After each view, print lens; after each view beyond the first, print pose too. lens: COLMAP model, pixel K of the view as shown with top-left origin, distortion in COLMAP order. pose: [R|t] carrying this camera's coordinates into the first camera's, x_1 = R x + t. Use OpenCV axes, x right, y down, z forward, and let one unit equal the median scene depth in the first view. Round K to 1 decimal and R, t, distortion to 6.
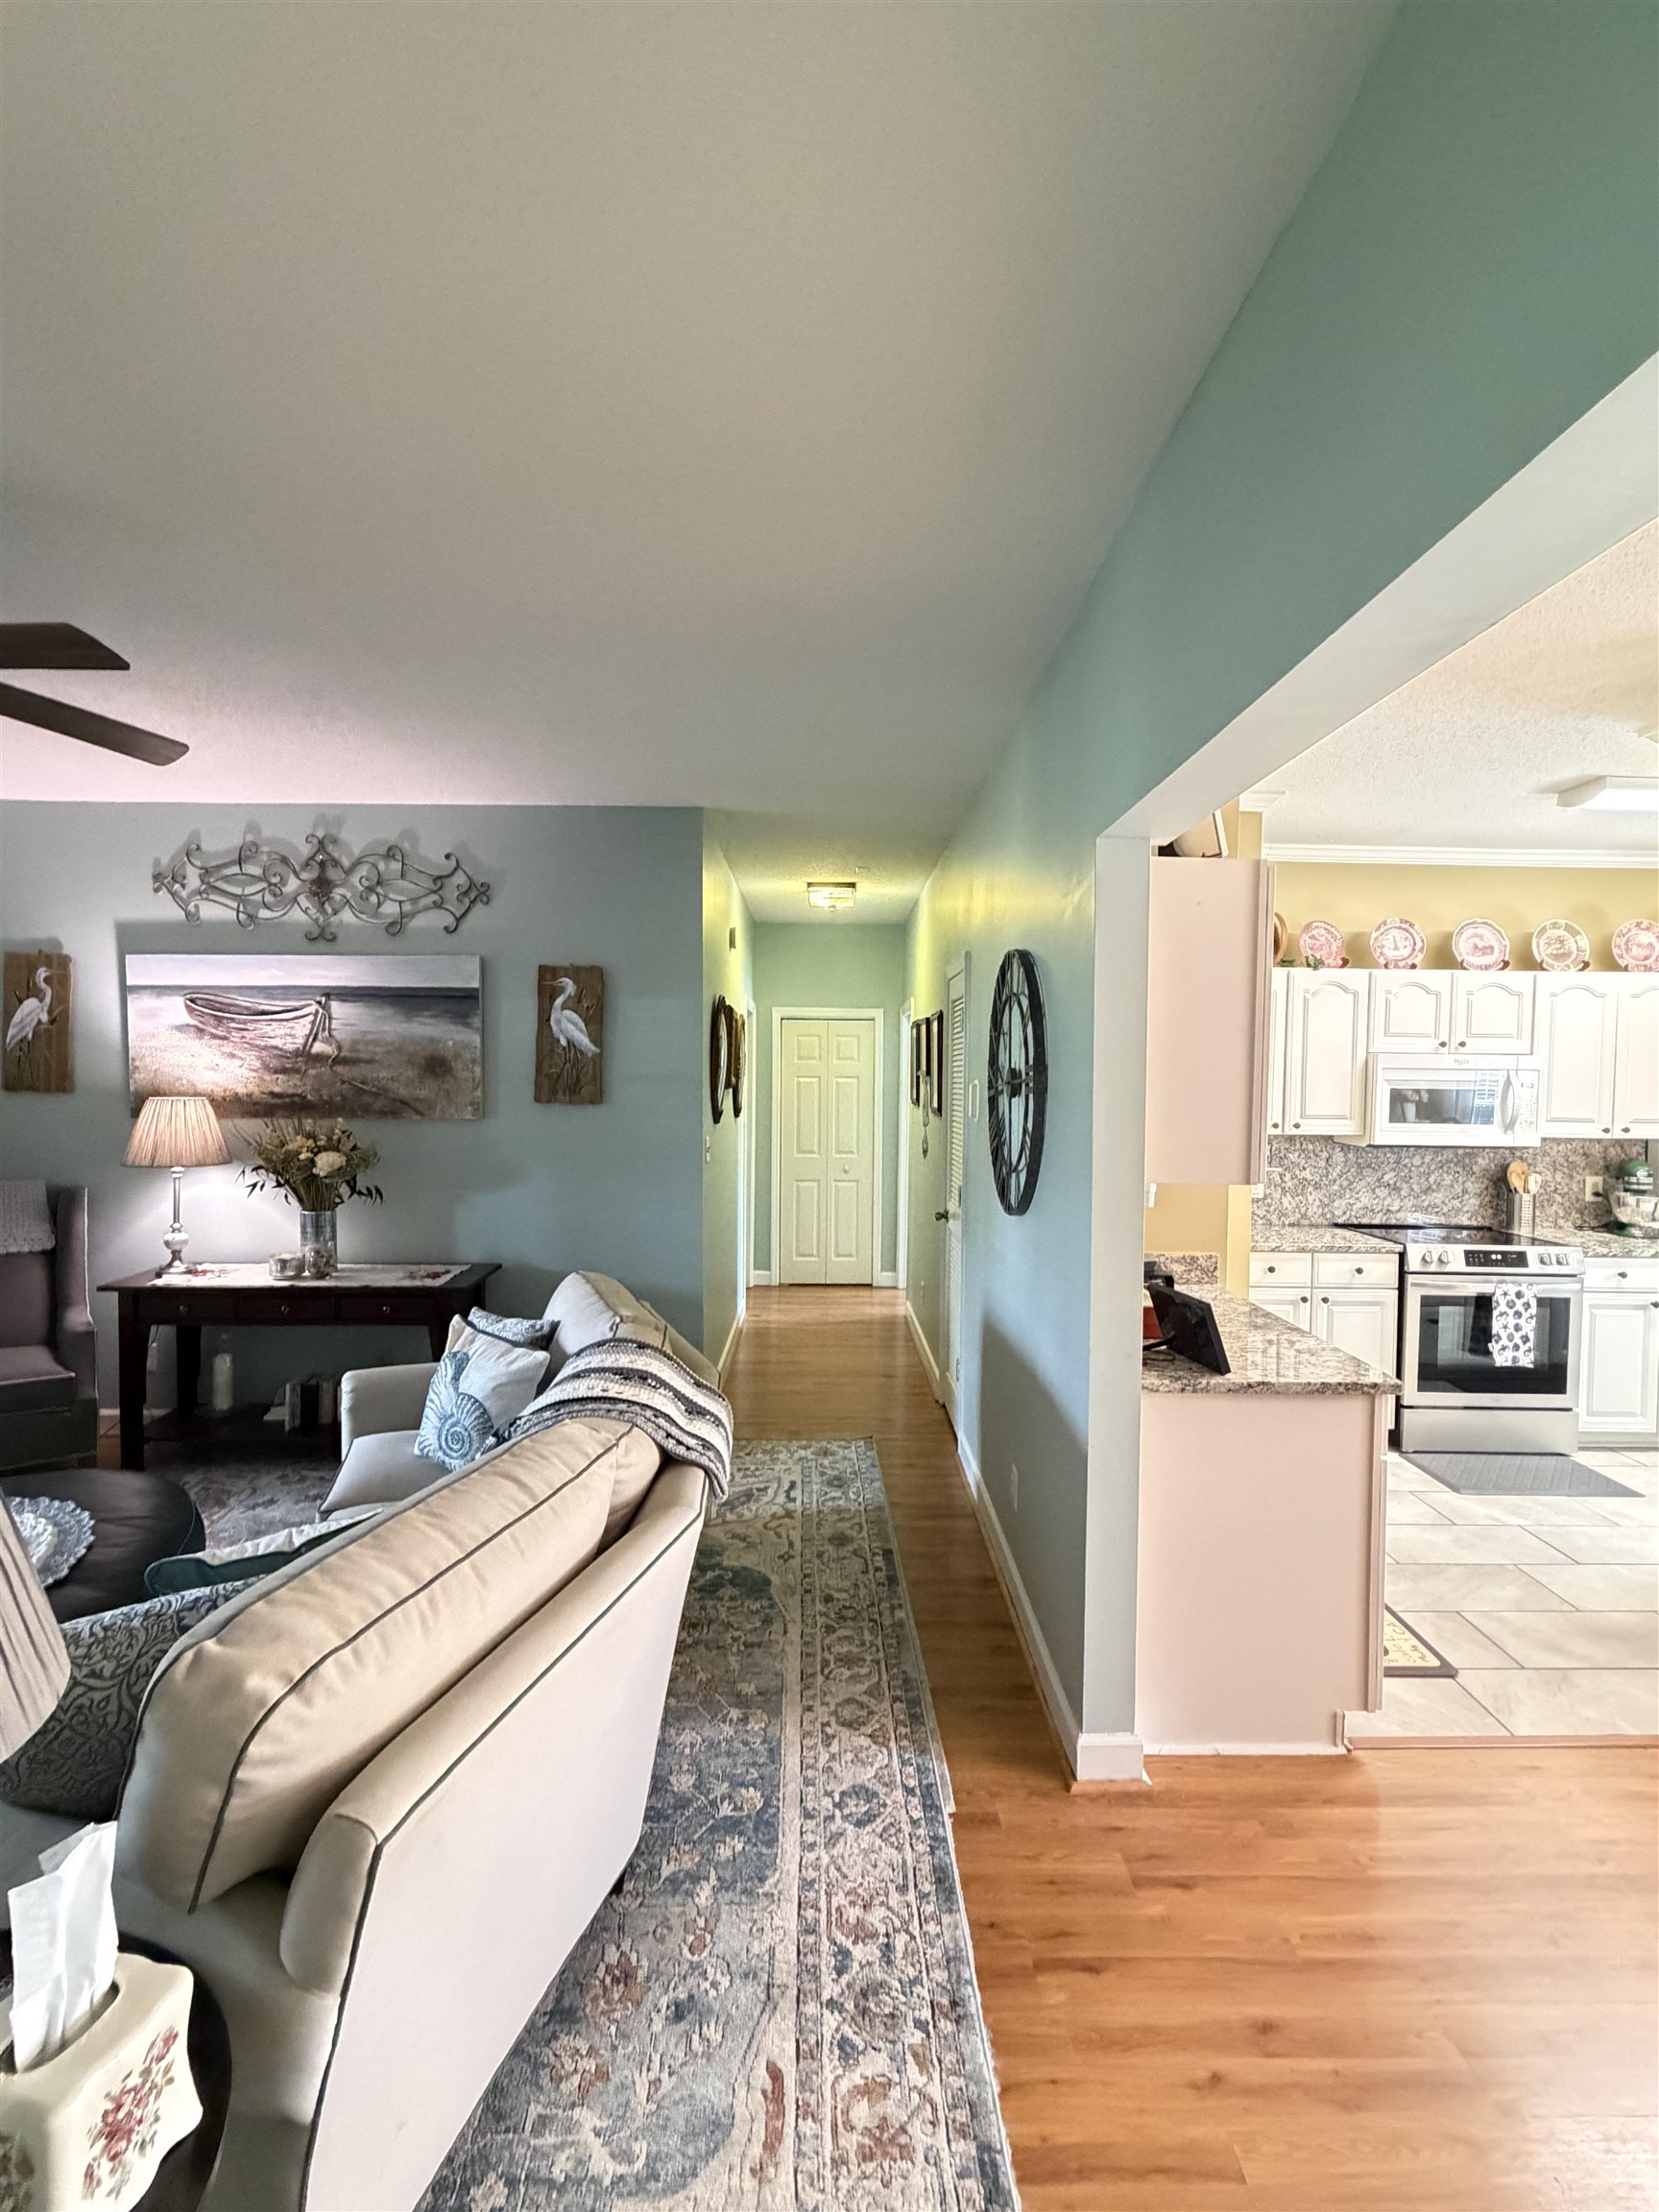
lens RADIAL K [[1040.6, 0, 829.5], [0, 1040.6, 1106.0], [0, 0, 1]] dist [0.000132, 0.000600]
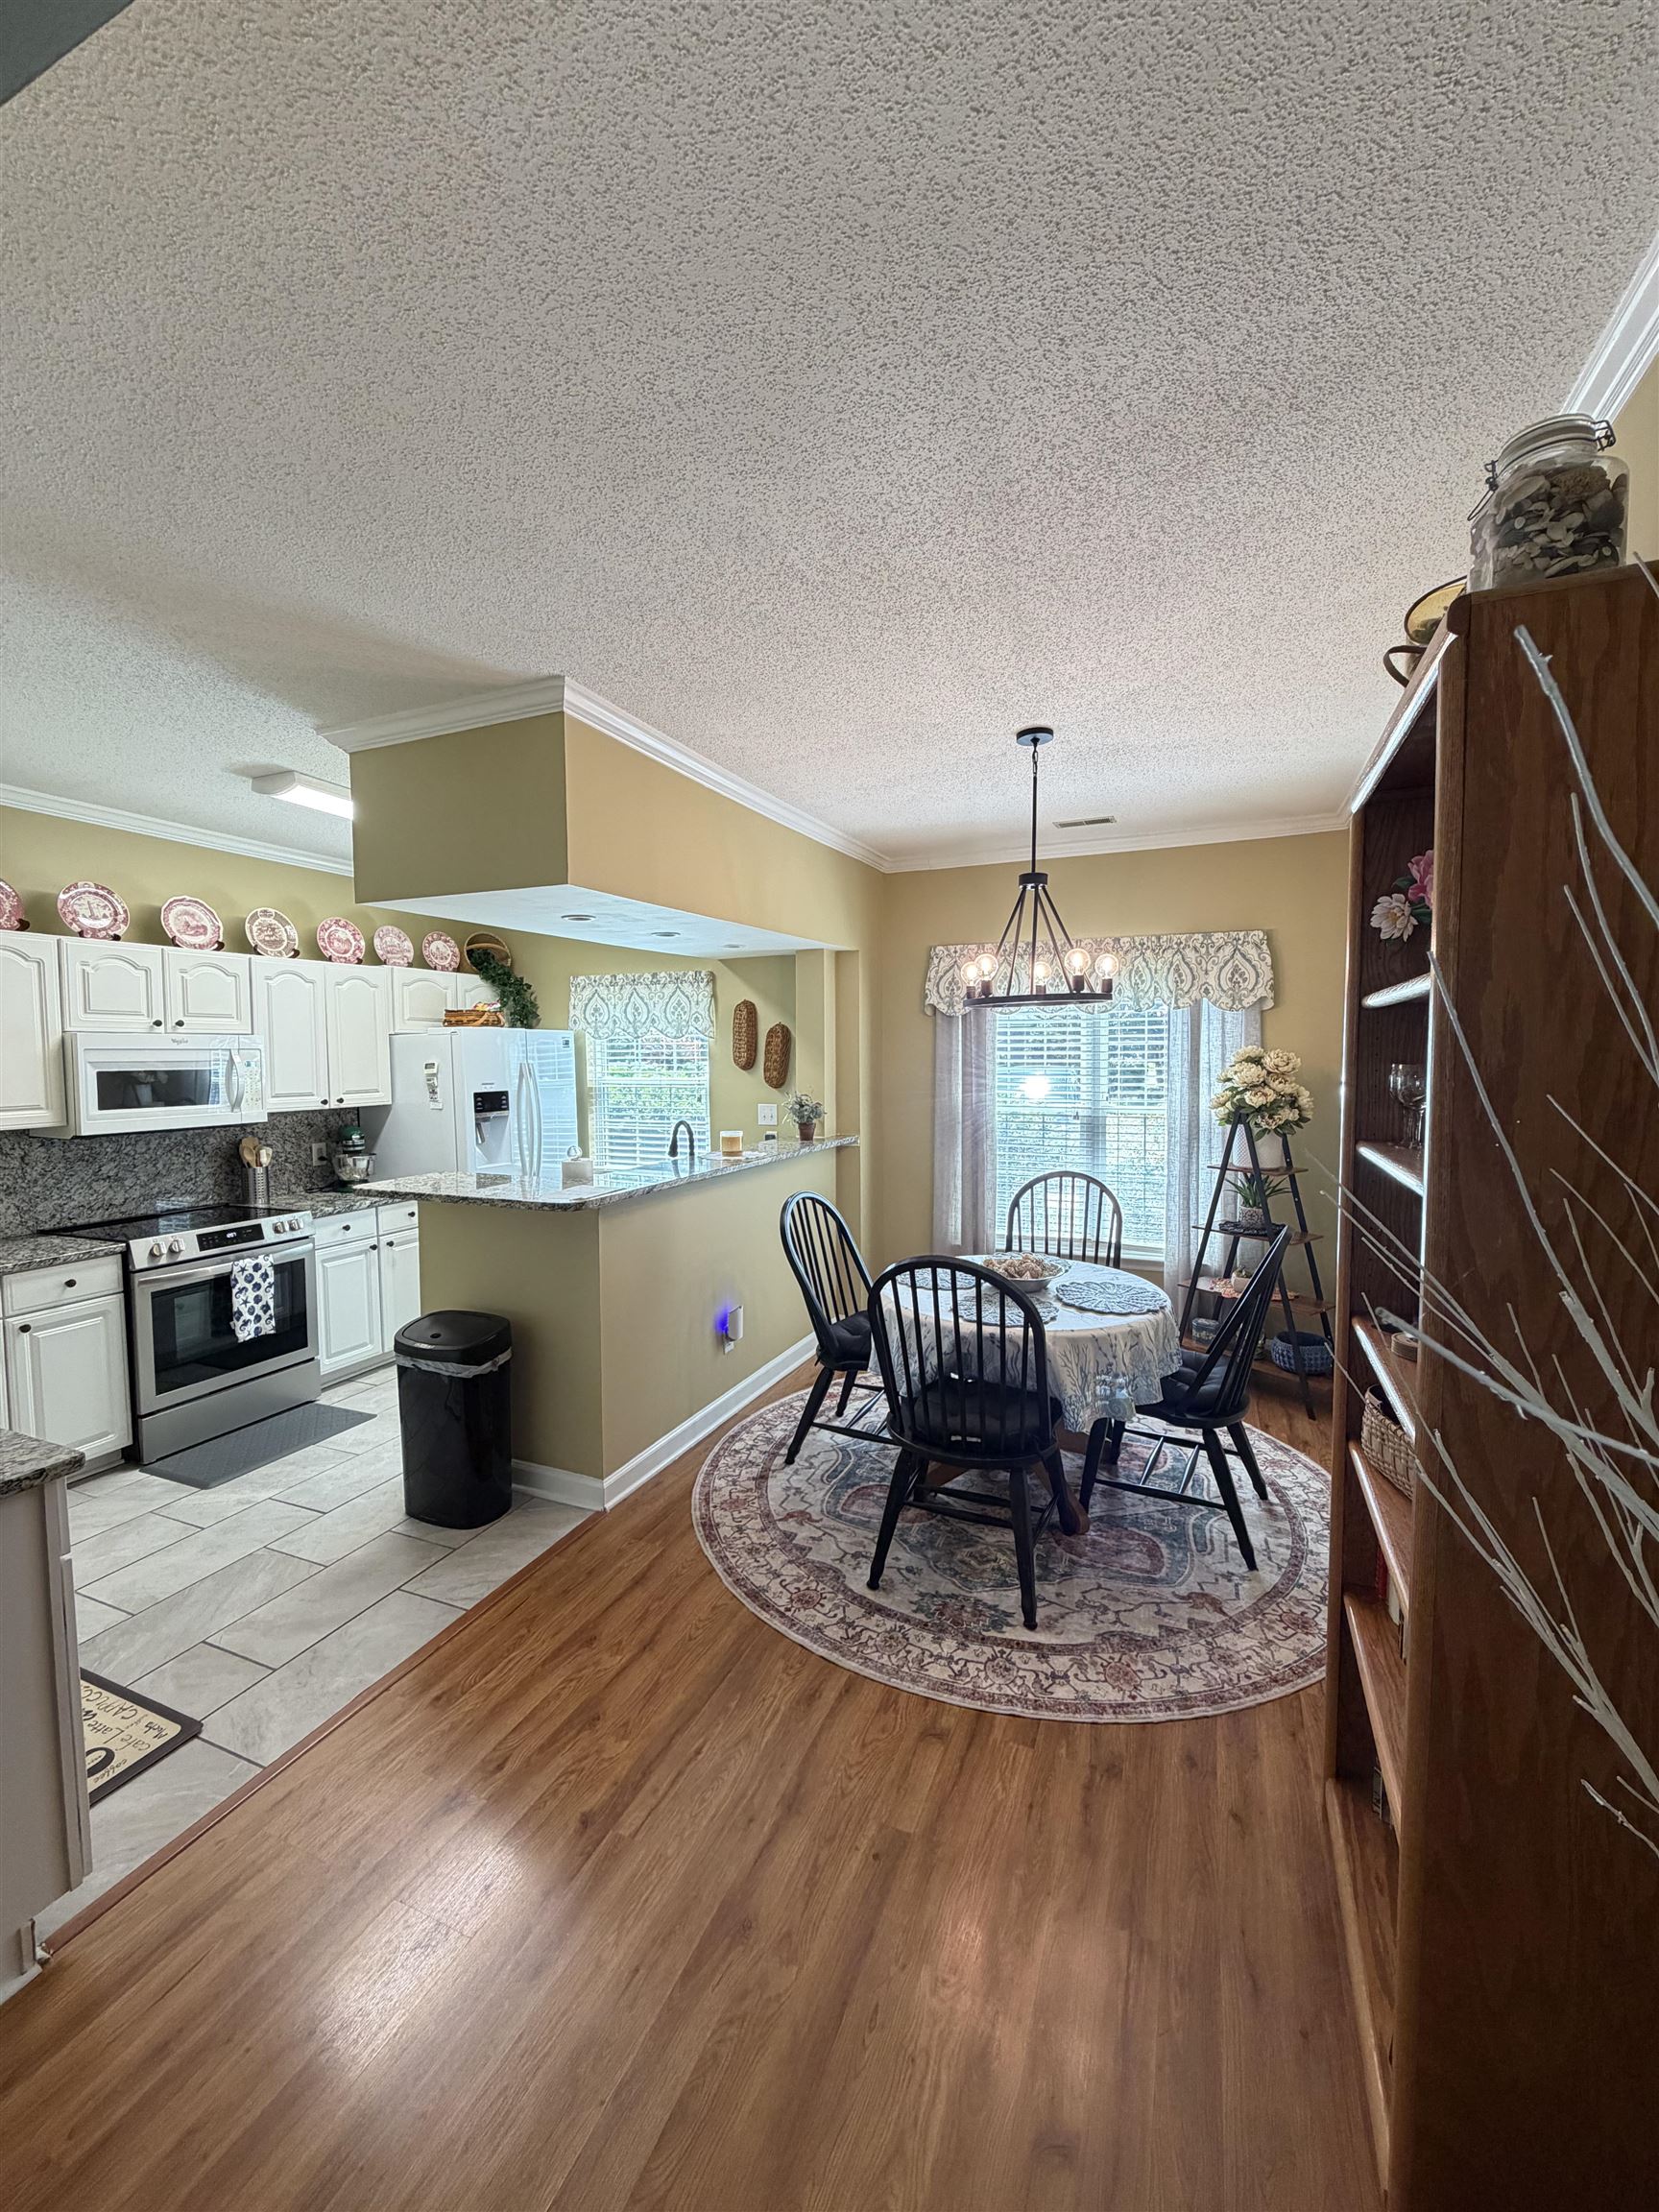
lens RADIAL K [[882.4, 0, 829.5], [0, 882.4, 1106.0], [0, 0, 1]] dist [0.001386, 0.000020]
pose [[0.407288, -0.070196, 0.910598, 0.104053], [0.044446, 0.997384, 0.057006, -0.002673], [-0.912218, 0.017255, 0.409342, 0.116545]]
